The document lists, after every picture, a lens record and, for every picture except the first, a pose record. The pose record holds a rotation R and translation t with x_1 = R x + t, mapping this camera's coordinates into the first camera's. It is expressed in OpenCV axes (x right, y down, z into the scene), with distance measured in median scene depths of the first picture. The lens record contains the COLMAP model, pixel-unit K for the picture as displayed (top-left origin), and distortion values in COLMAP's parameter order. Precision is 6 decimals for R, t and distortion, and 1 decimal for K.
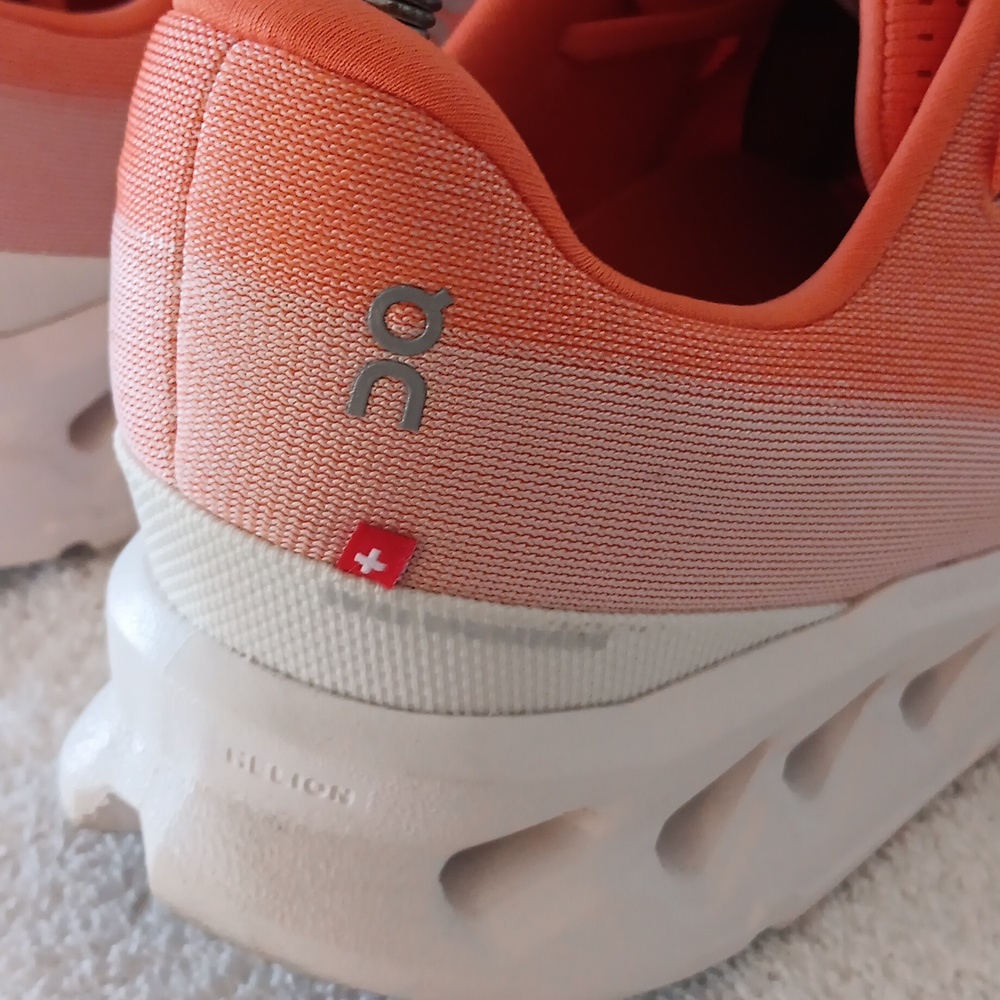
lens RADIAL K [[1777.4, 0, 504.4], [0, 1777.4, 504.7], [0, 0, 1]] dist [0.090524, 0.000000]
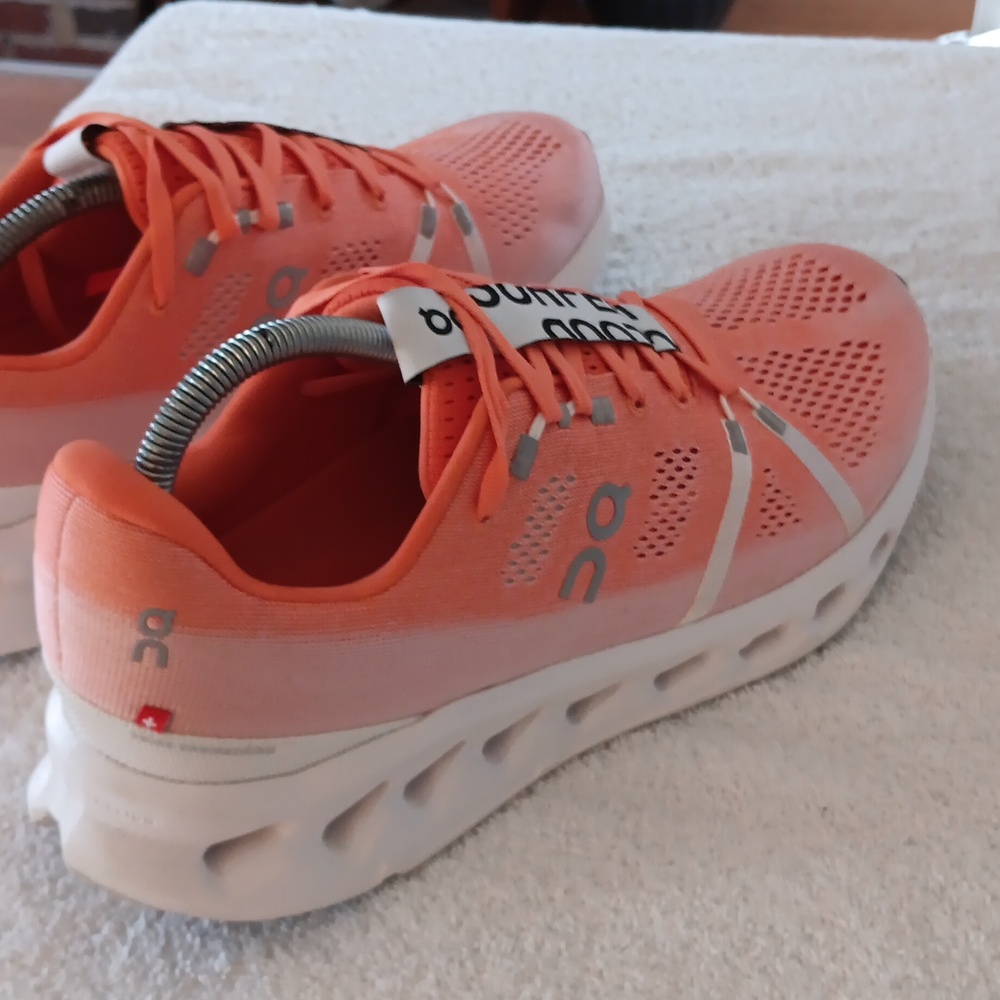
lens RADIAL K [[1777.4, 0, 500.0], [0, 1777.4, 491.9], [0, 0, 1]] dist [0.090524, 0.000000]
pose [[0.997604, 0.001809, -0.069161, 0.442936], [0.004888, 0.995316, 0.096550, -0.403803], [0.069012, -0.096656, 0.992922, -0.969894]]
